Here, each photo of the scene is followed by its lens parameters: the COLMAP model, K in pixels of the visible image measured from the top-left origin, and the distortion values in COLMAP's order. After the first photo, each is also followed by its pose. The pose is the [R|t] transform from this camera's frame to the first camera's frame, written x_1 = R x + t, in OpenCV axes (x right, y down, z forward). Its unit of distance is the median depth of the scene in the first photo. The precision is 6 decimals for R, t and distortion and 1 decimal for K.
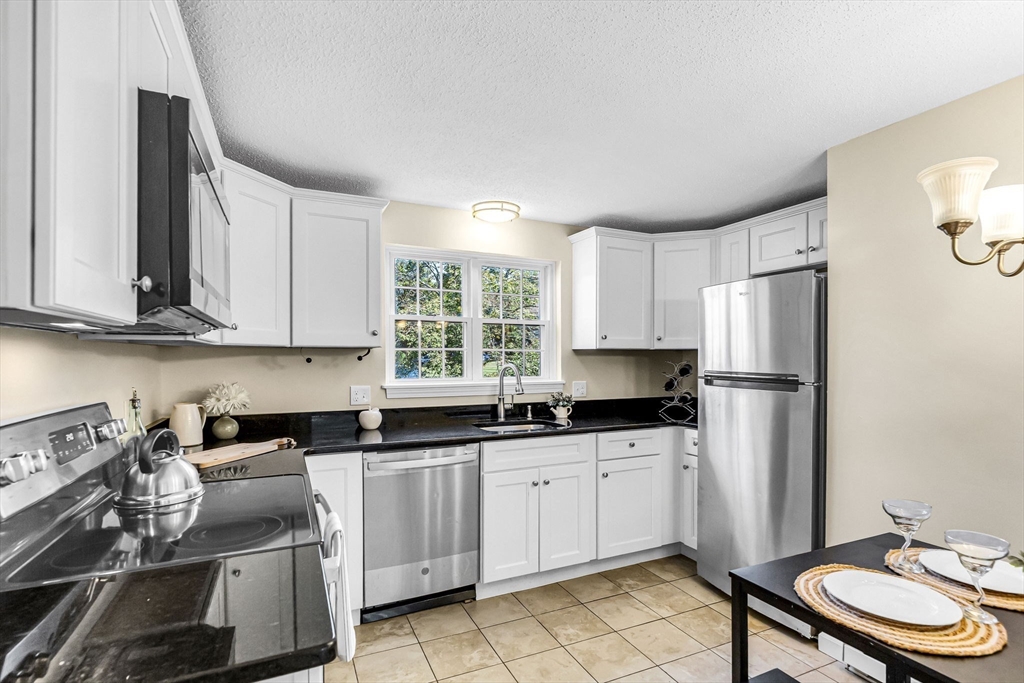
lens RADIAL K [[502.3, 0, 510.7], [0, 502.3, 376.2], [0, 0, 1]] dist [-0.000174, 0.000168]
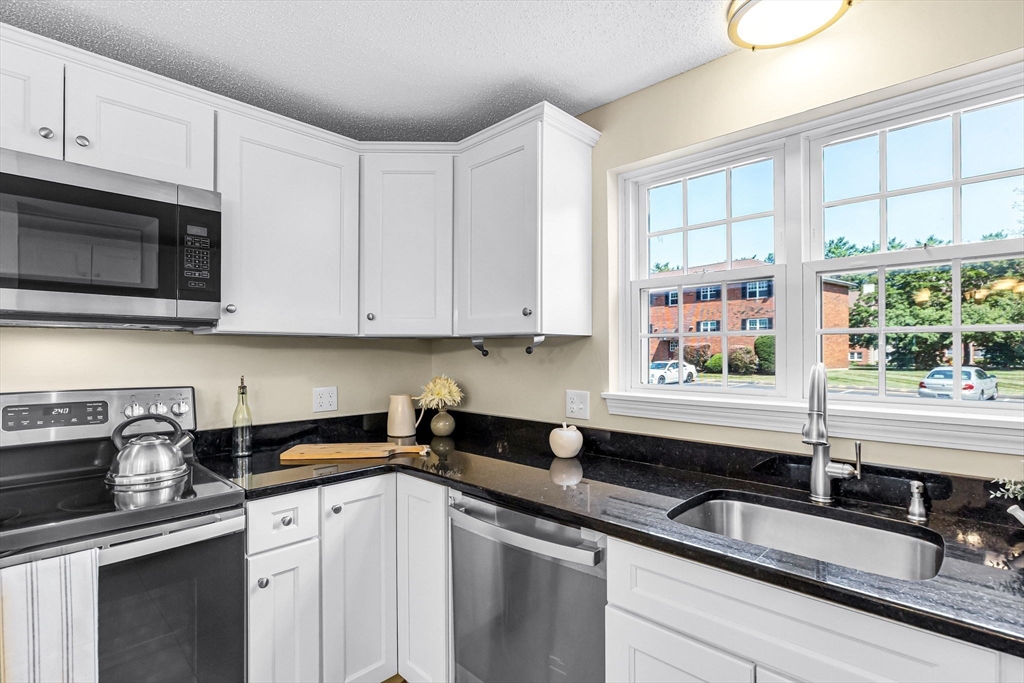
lens RADIAL K [[487.5, 0, 512.8], [0, 487.5, 351.0], [0, 0, 1]] dist [-0.000535, -0.000129]
pose [[0.365492, -0.002913, -0.930810, 0.311900], [-0.033503, 0.999306, -0.016282, -0.022931], [0.930211, 0.037136, 0.365141, 0.736120]]
